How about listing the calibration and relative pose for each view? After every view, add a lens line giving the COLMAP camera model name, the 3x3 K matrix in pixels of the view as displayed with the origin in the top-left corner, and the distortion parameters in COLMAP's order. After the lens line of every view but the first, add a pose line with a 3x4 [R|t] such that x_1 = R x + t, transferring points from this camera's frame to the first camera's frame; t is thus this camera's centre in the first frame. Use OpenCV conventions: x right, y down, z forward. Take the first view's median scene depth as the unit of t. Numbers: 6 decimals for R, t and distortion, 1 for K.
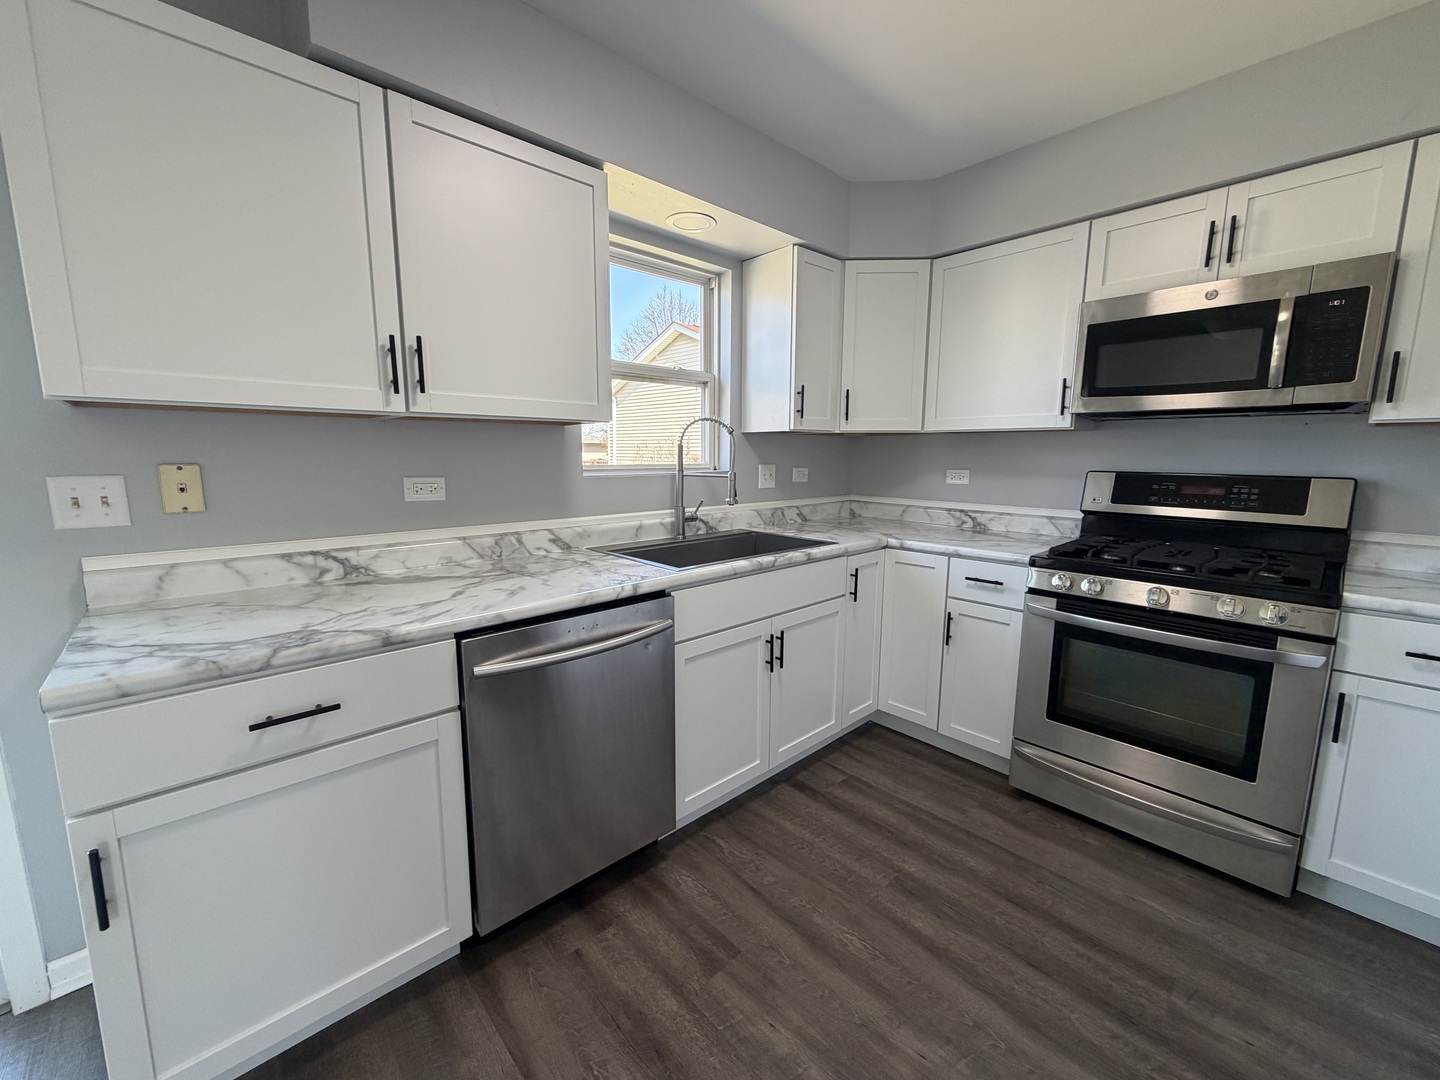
lens RADIAL K [[575.2, 0, 715.2], [0, 575.2, 538.2], [0, 0, 1]] dist [0.000102, -0.000676]
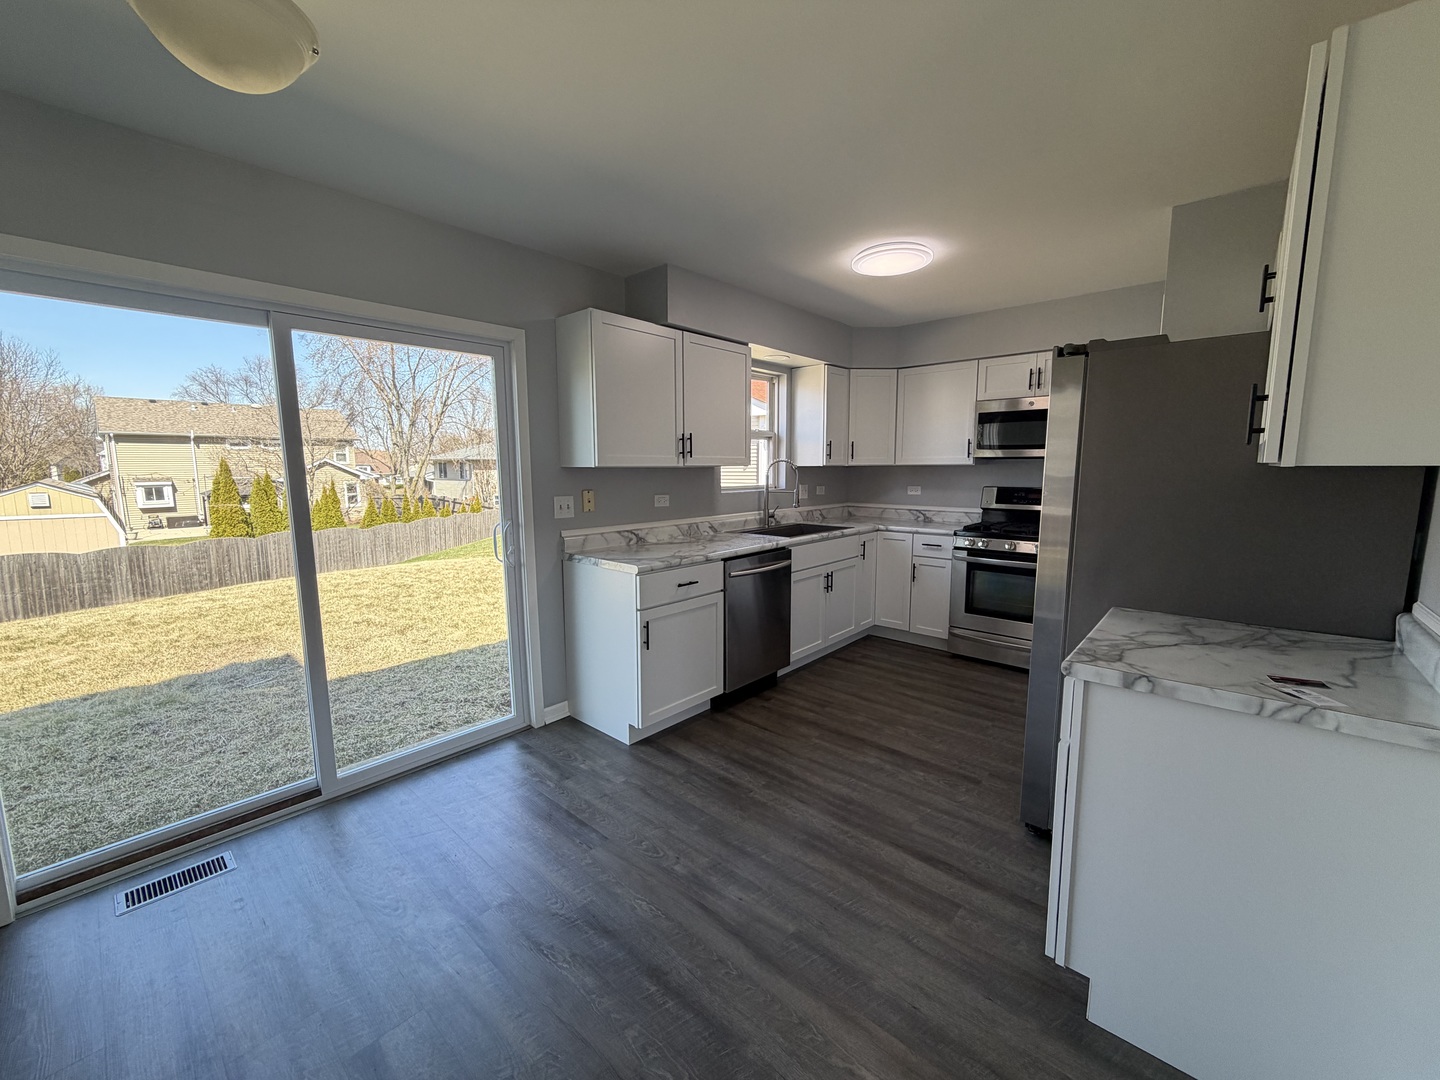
lens RADIAL K [[575.2, 0, 715.0], [0, 575.2, 536.3], [0, 0, 1]] dist [0.000102, -0.000676]
pose [[0.996193, -0.019677, 0.084922, -0.402613], [0.022008, 0.999404, -0.026595, 0.079149], [-0.084348, 0.028363, 0.996033, -0.825090]]
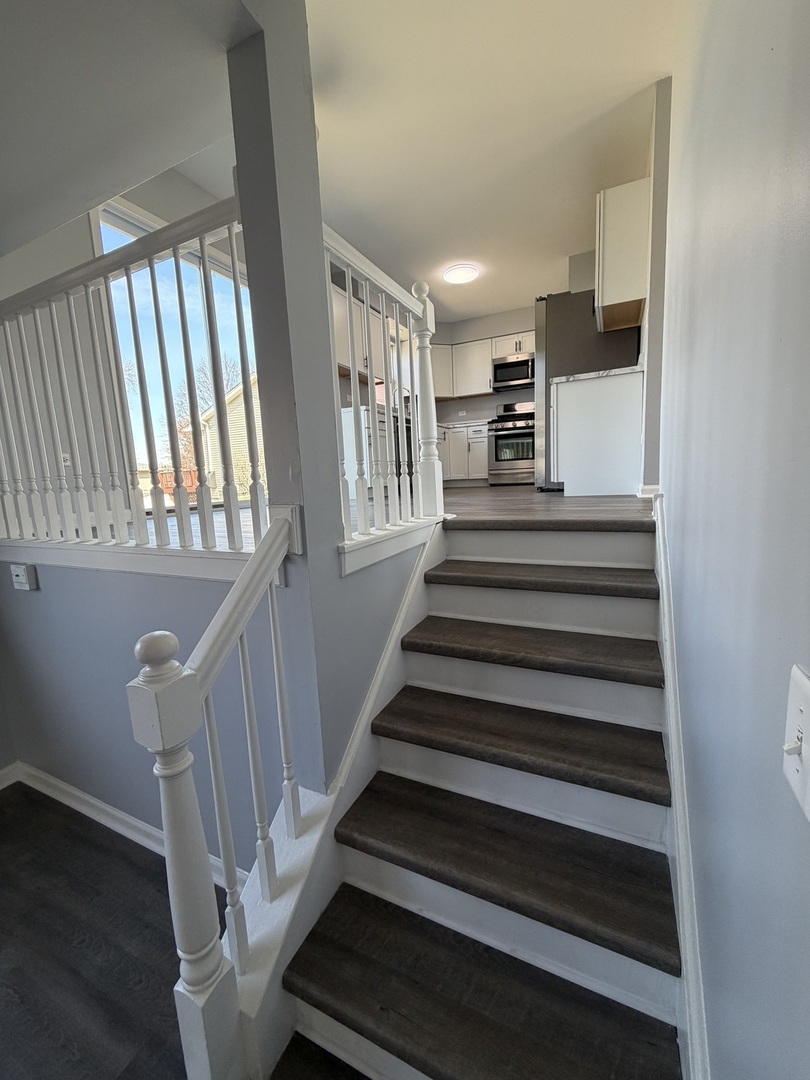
lens RADIAL K [[431.4, 0, 406.9], [0, 431.4, 536.5], [0, 0, 1]] dist [0.000102, -0.000676]
pose [[0.928068, -0.099266, 0.358937, -1.038949], [0.105470, 0.994420, 0.002308, 0.701484], [-0.357163, 0.035715, 0.933359, -1.445286]]
